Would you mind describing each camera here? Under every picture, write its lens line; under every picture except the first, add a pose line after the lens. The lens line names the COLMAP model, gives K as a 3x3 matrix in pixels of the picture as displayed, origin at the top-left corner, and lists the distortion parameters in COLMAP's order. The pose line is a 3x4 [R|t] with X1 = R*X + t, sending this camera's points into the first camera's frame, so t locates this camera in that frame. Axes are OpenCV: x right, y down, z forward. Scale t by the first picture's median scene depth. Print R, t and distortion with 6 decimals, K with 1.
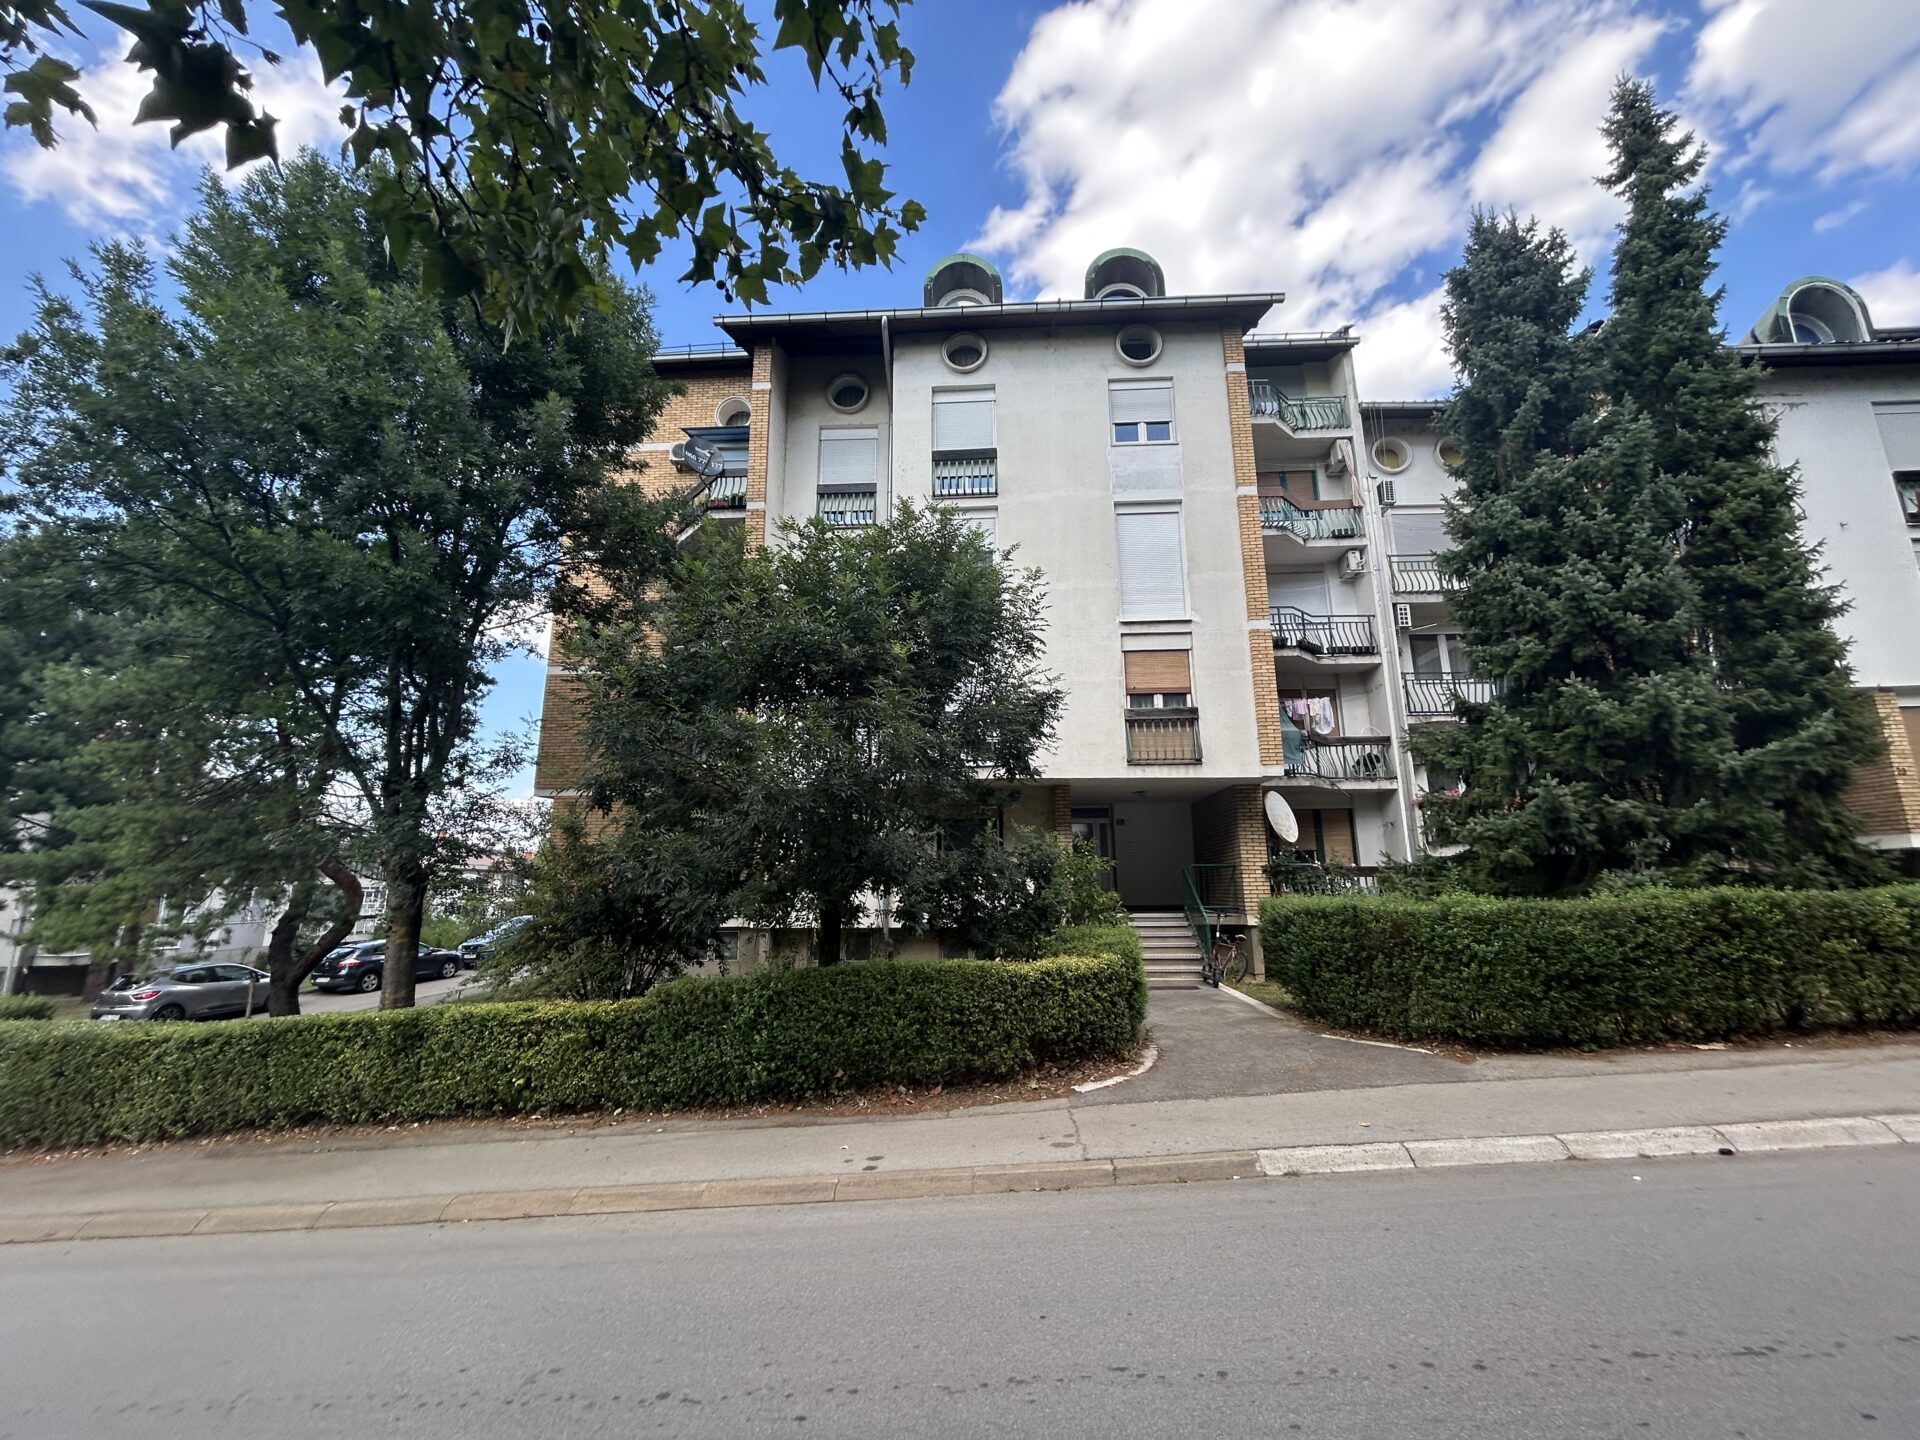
lens RADIAL K [[773.1, 0, 961.0], [0, 773.1, 720.2], [0, 0, 1]] dist [-0.000330, 0.000366]
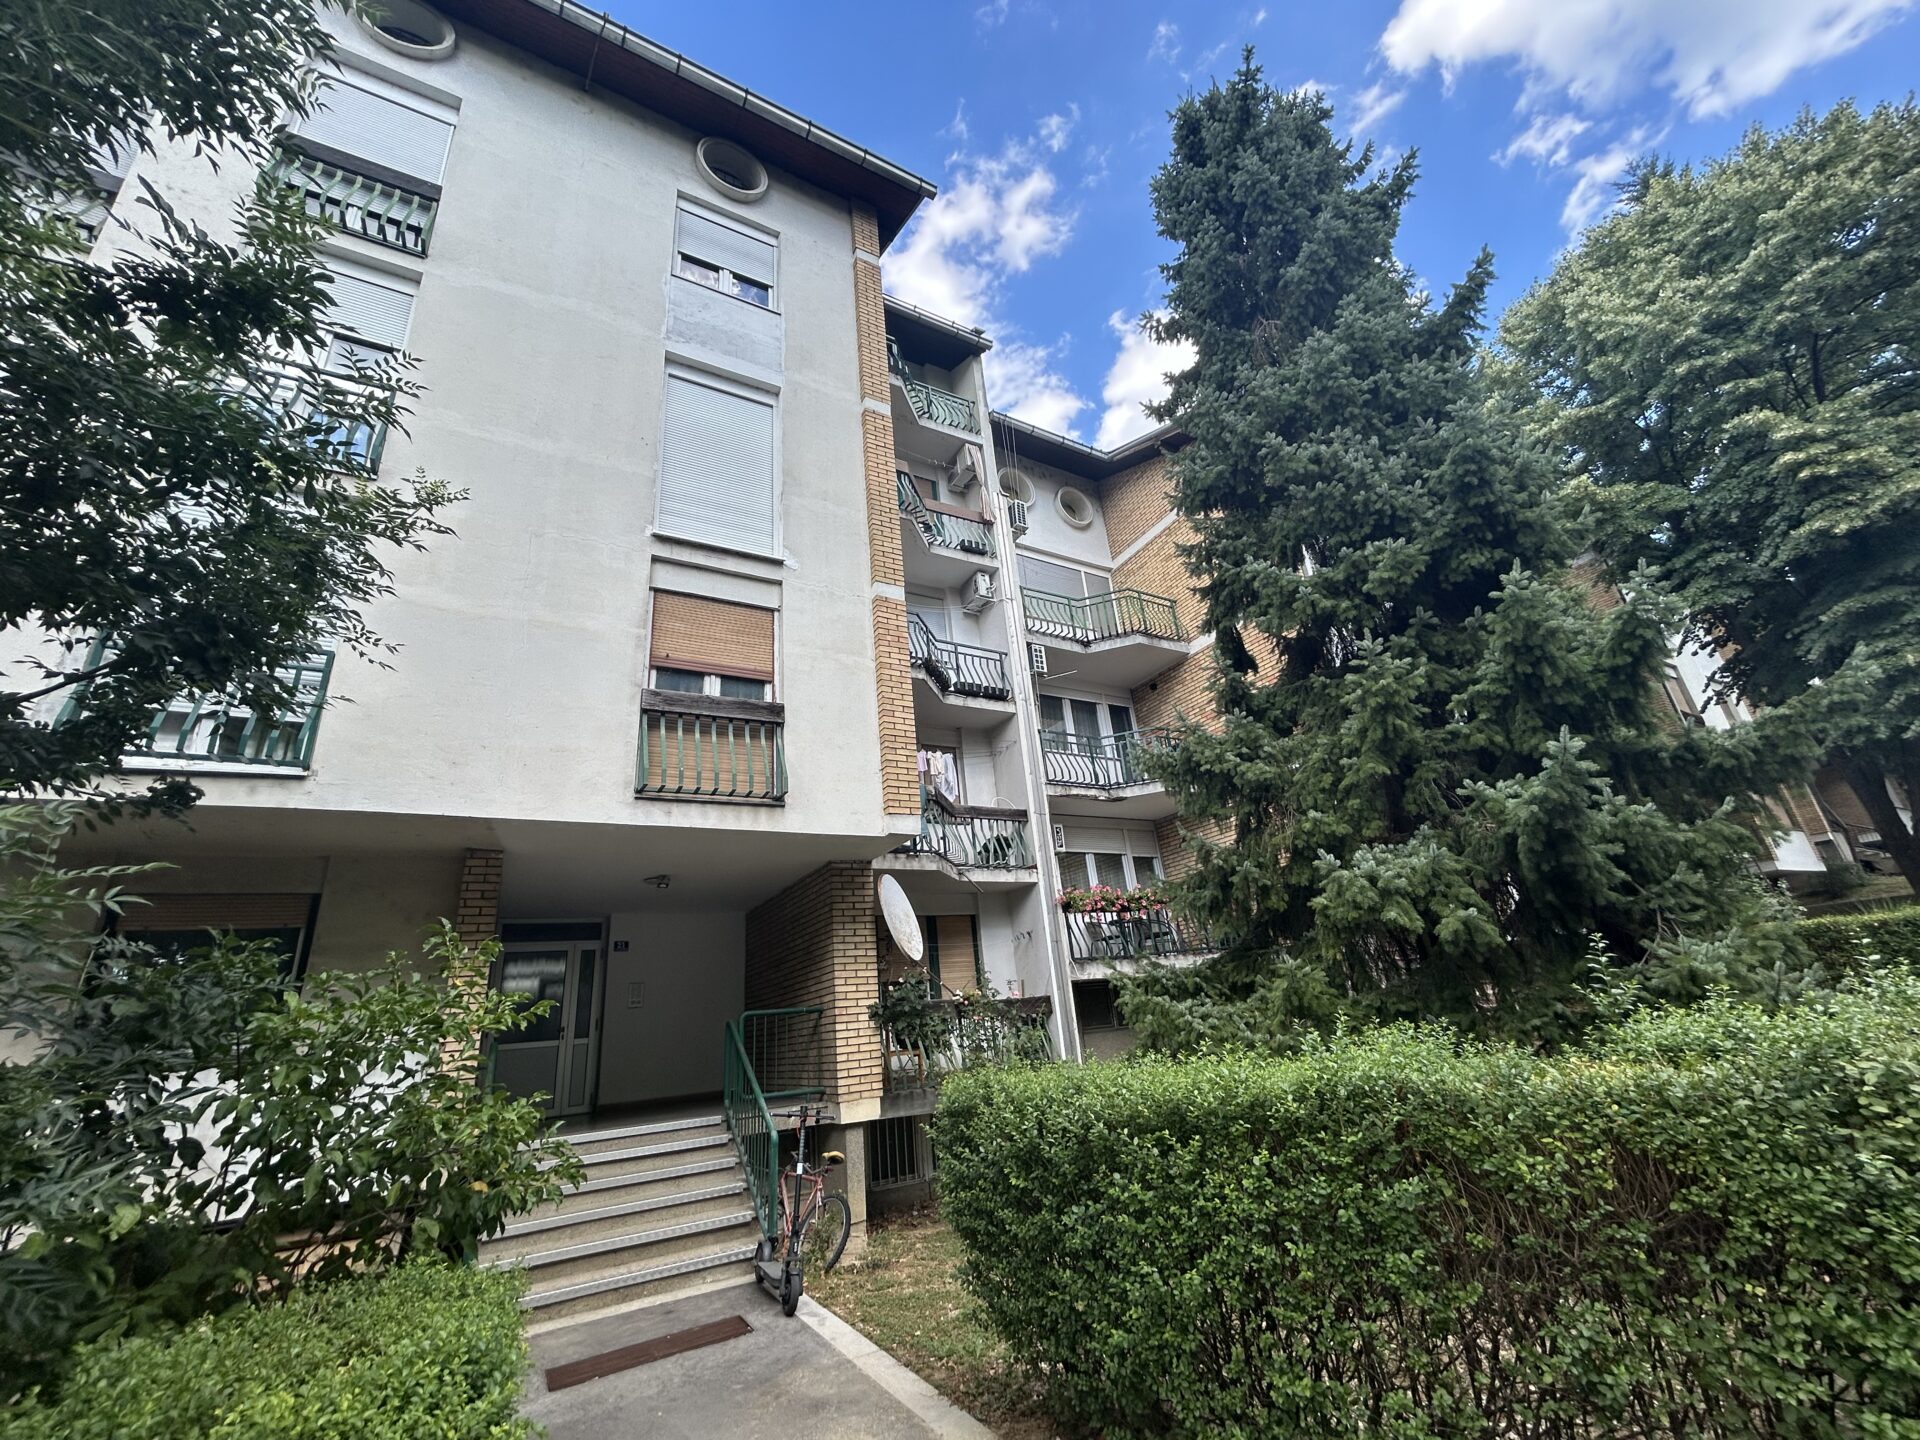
lens RADIAL K [[773.1, 0, 958.2], [0, 773.1, 721.3], [0, 0, 1]] dist [-0.000330, 0.000366]
pose [[0.844080, 0.133049, 0.519449, 0.113085], [-0.031507, 0.979360, -0.199651, 0.088055], [-0.535291, 0.152155, 0.830851, 0.424508]]
